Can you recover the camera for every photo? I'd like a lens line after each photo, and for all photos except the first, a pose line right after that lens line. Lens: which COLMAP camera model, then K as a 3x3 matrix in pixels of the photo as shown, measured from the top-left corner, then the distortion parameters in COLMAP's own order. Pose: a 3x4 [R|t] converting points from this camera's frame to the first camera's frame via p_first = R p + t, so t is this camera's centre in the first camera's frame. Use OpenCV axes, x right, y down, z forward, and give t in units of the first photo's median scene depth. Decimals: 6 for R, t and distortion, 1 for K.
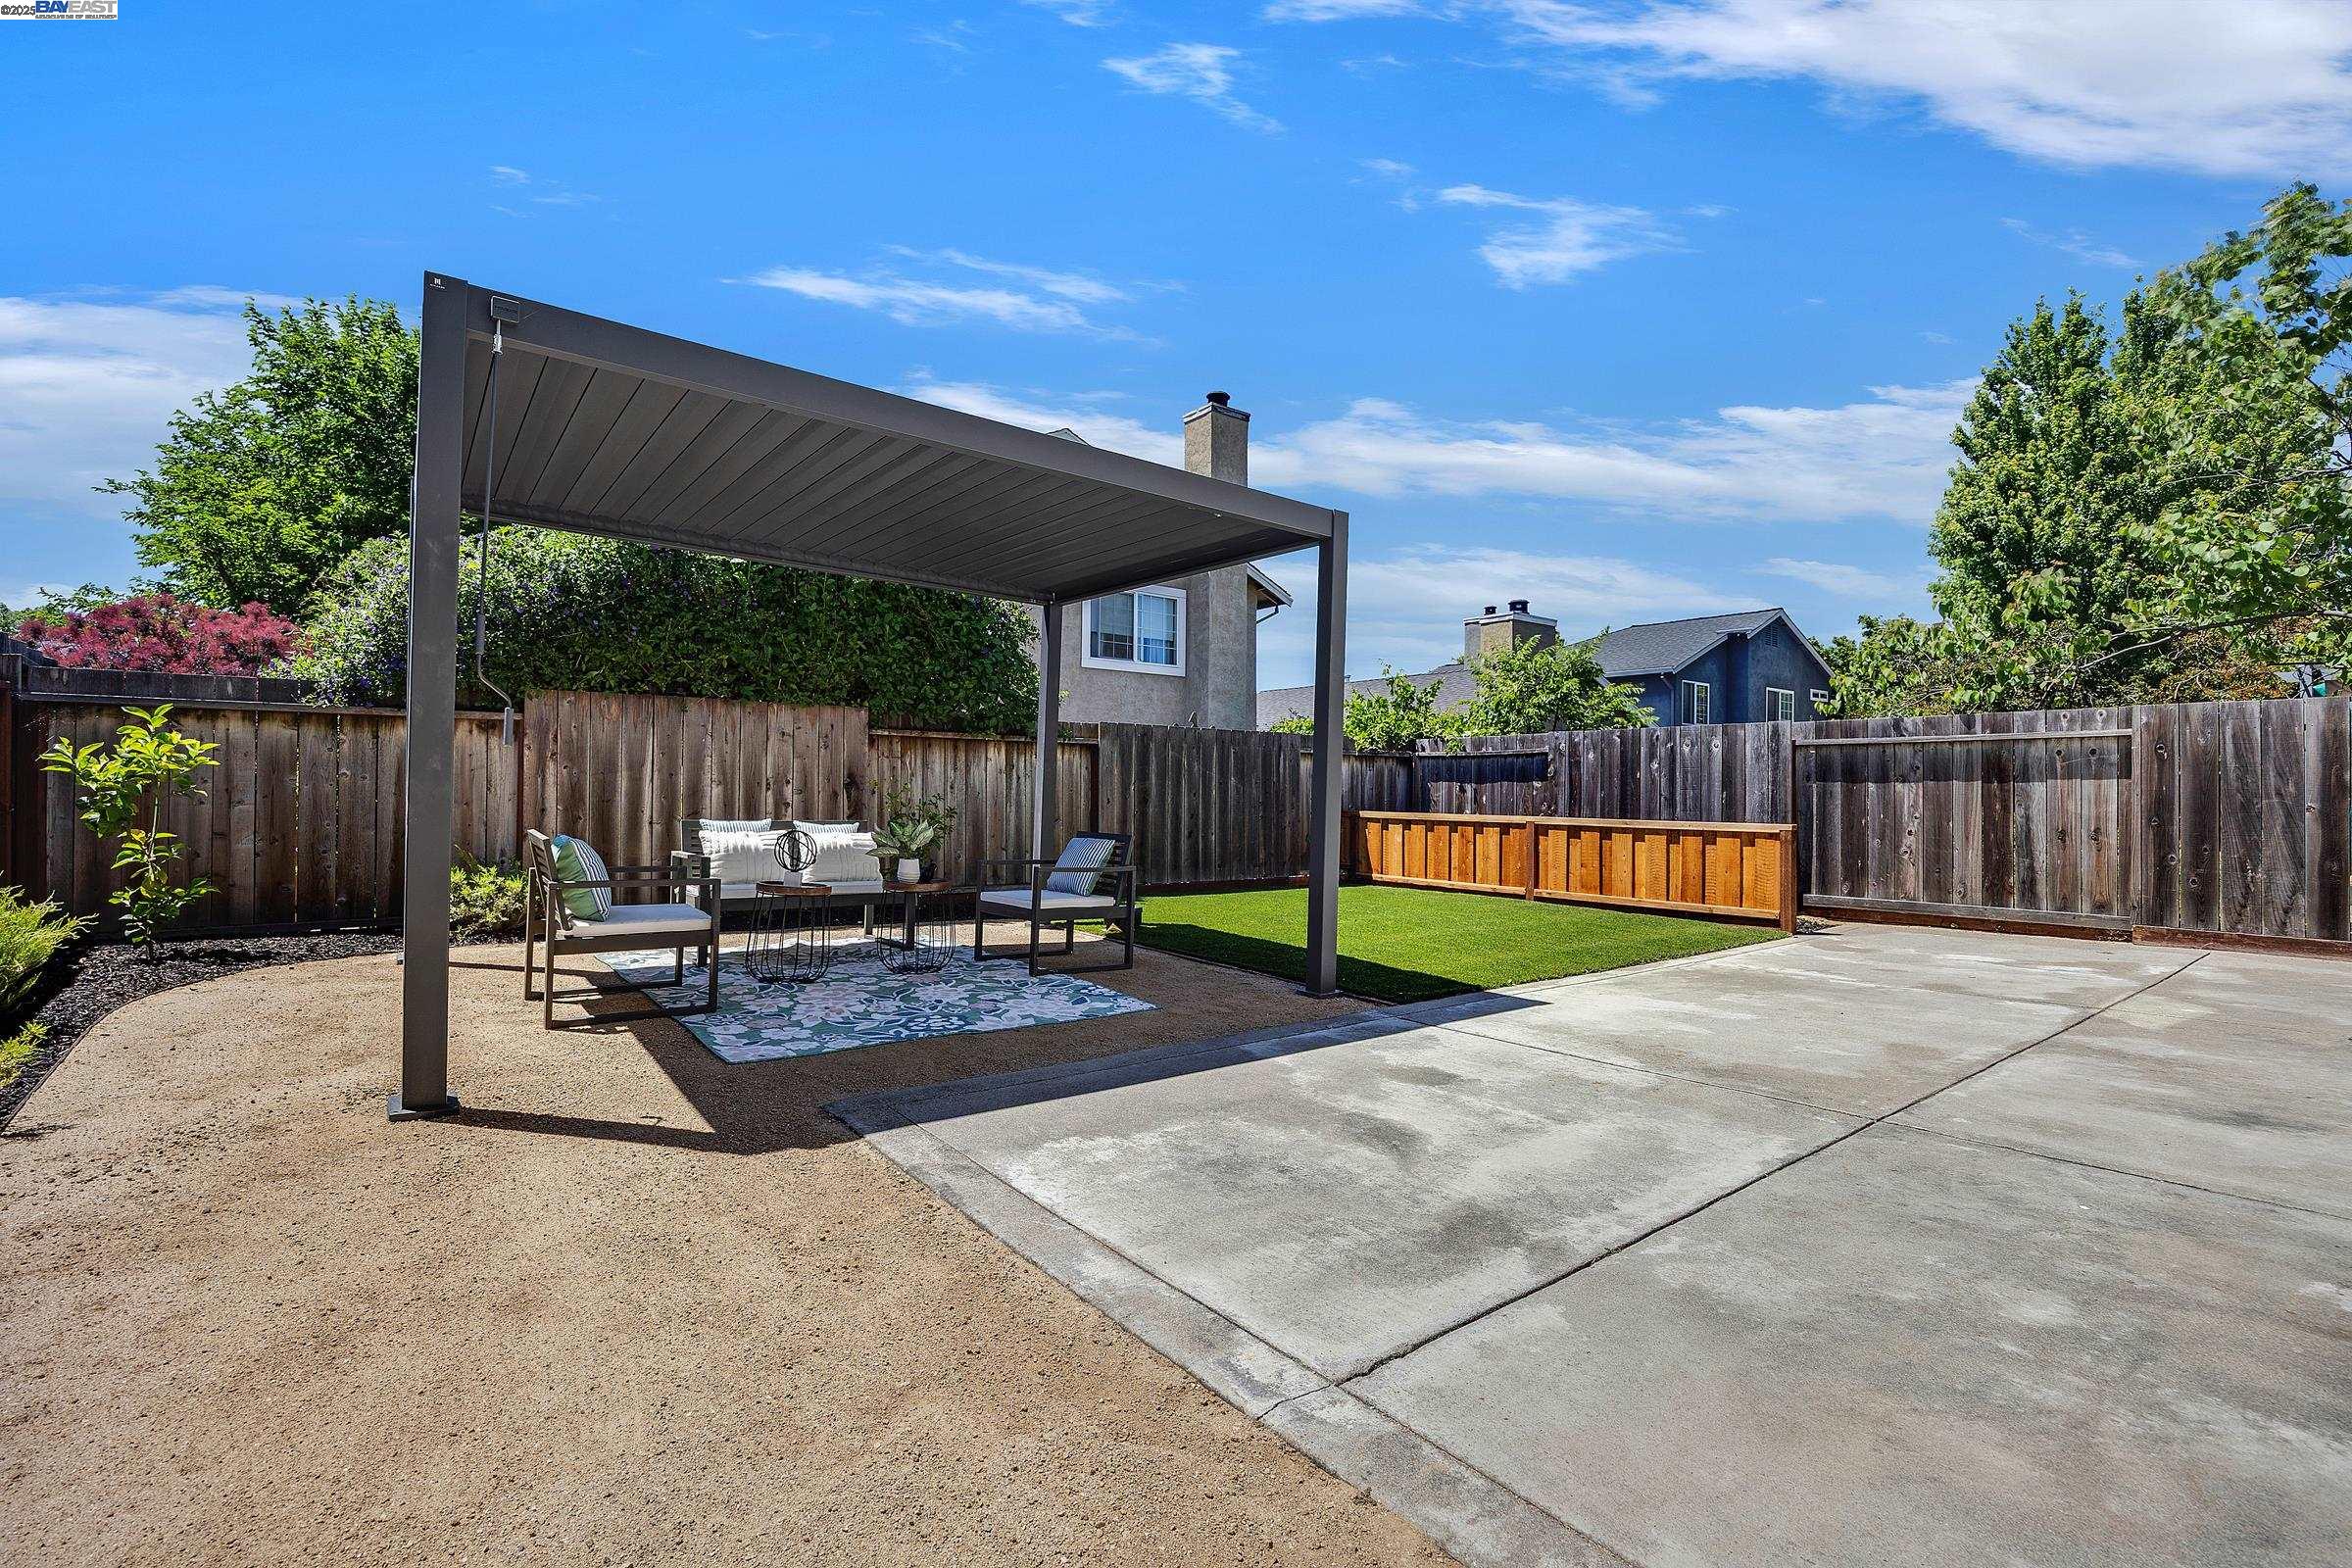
lens RADIAL K [[1048.1, 0, 1176.4], [0, 1048.1, 776.8], [0, 0, 1]] dist [-0.004937, -0.000420]
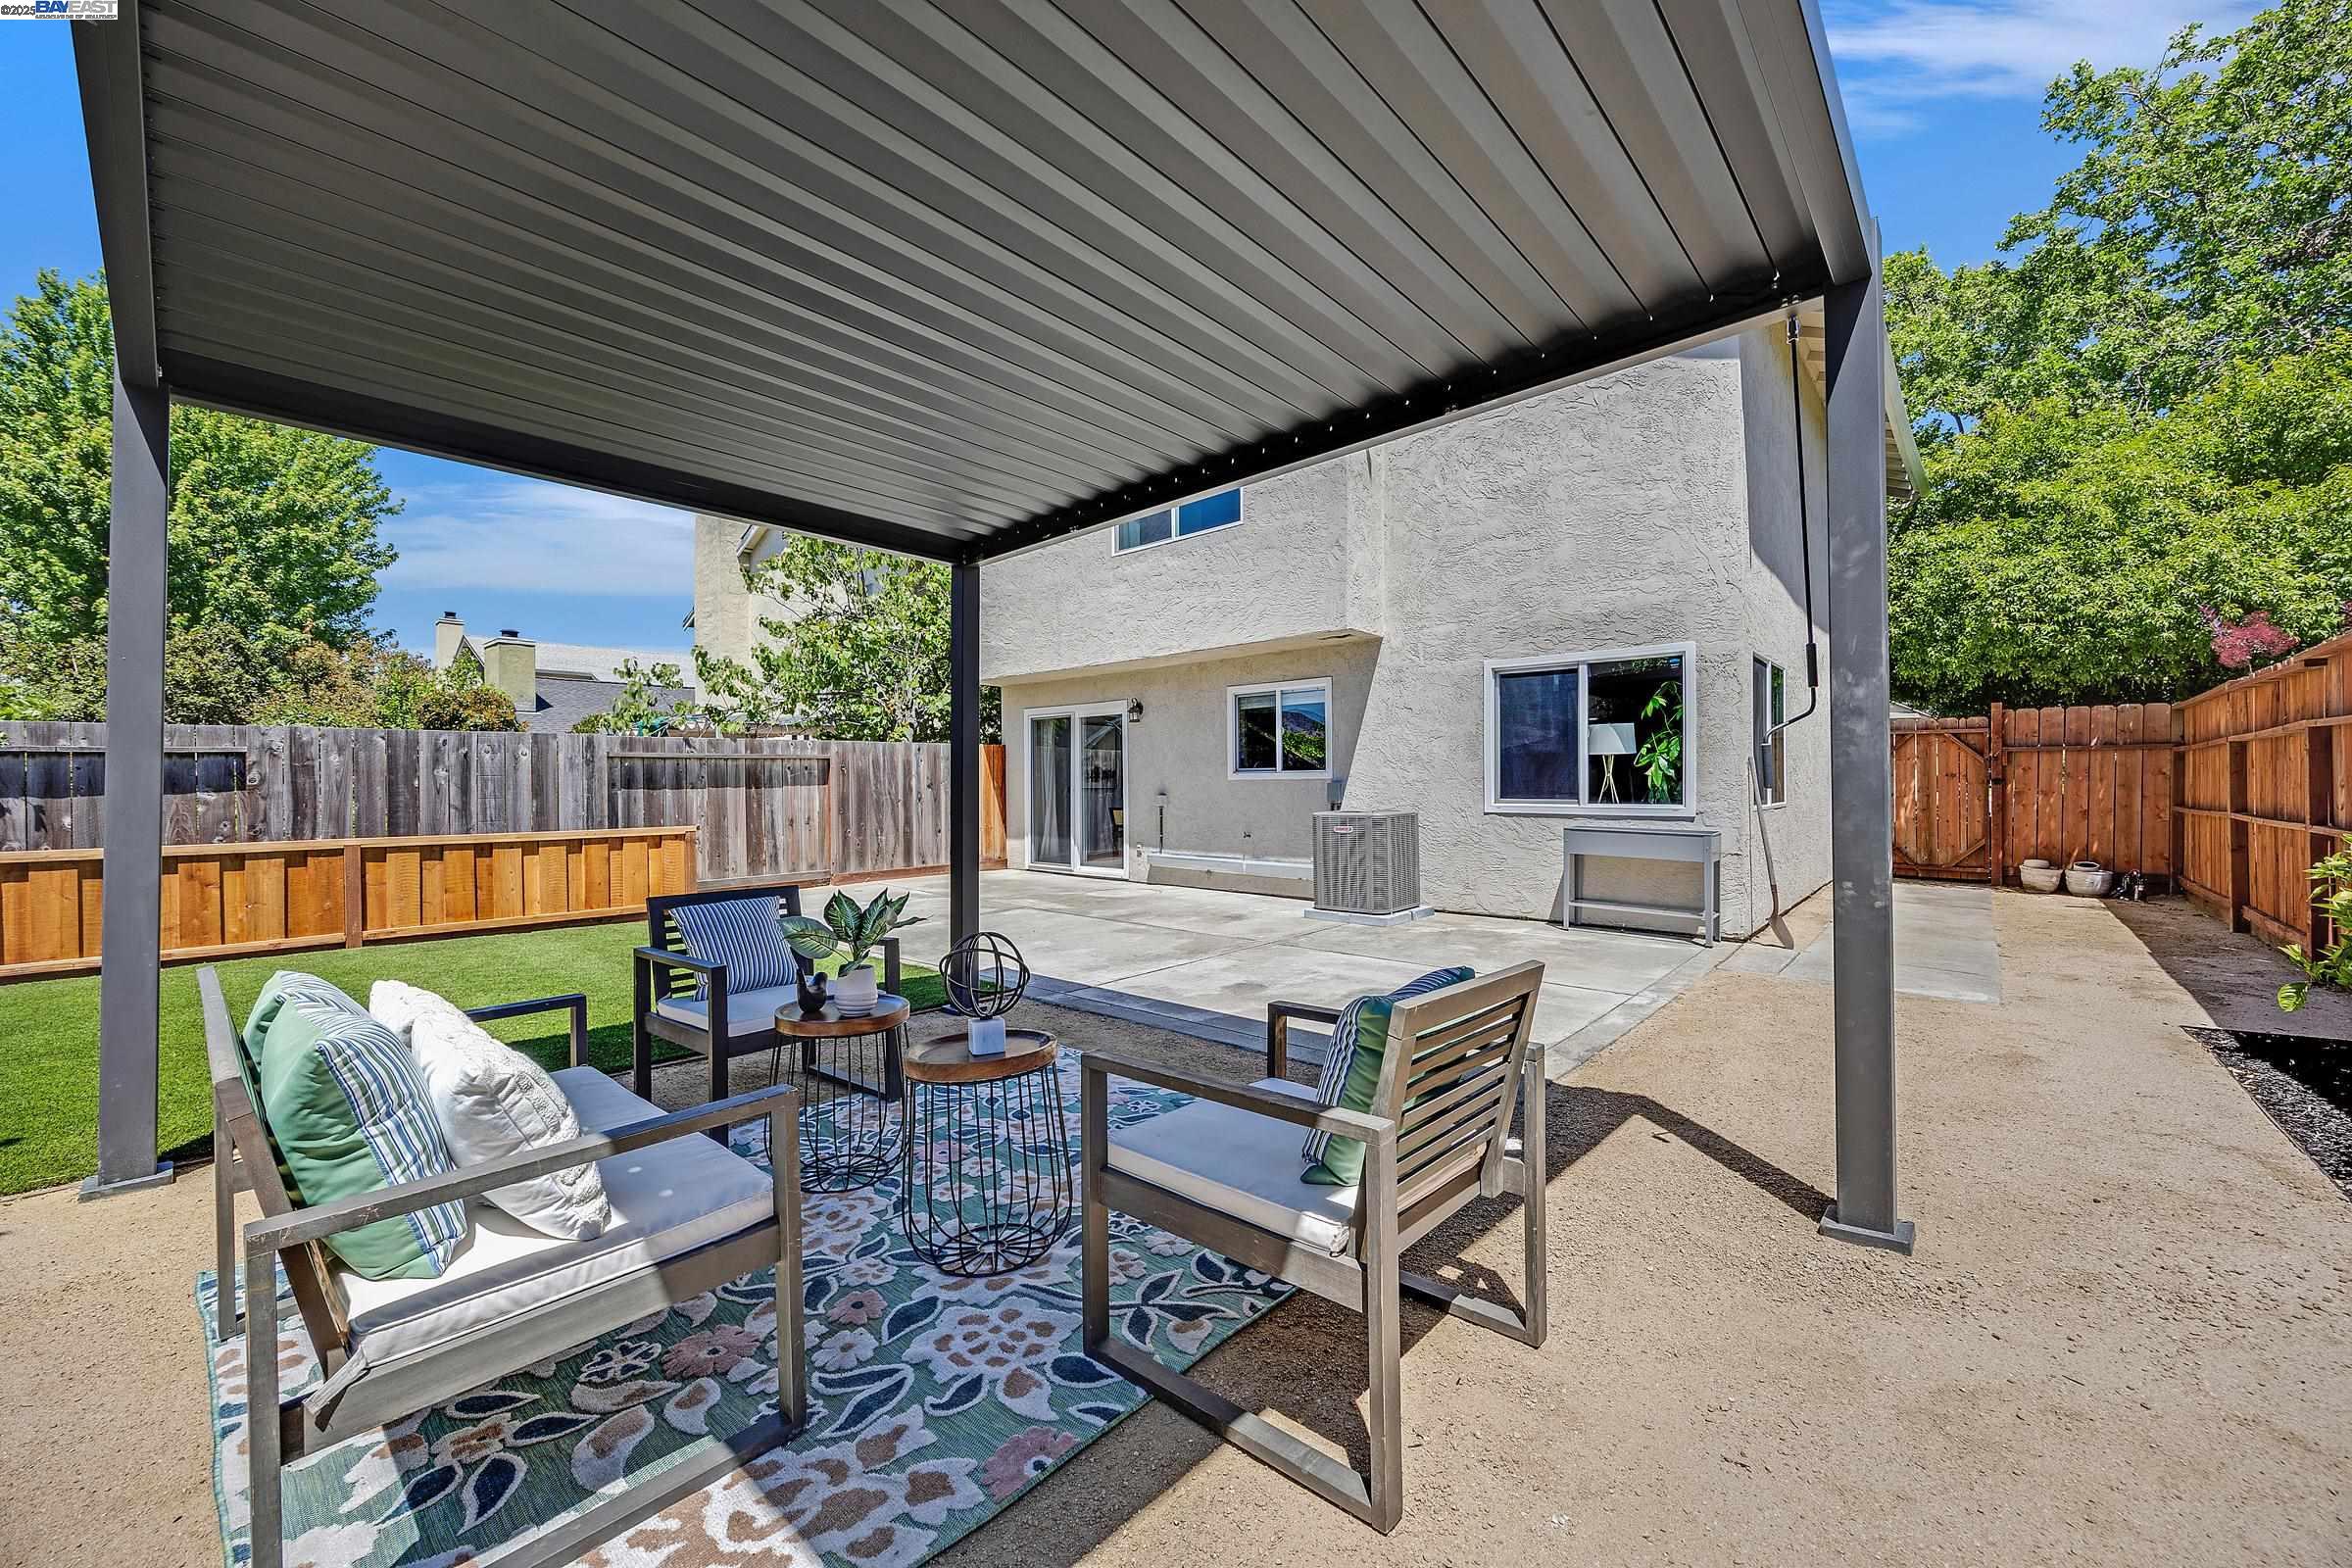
lens RADIAL K [[900.2, 0, 1177.4], [0, 900.2, 788.4], [0, 0, 1]] dist [0.002957, 0.000085]
pose [[-0.159896, -0.014247, 0.987031, -0.449561], [-0.005378, 0.999894, 0.013561, -0.012356], [-0.987119, -0.003140, -0.159955, 0.555887]]
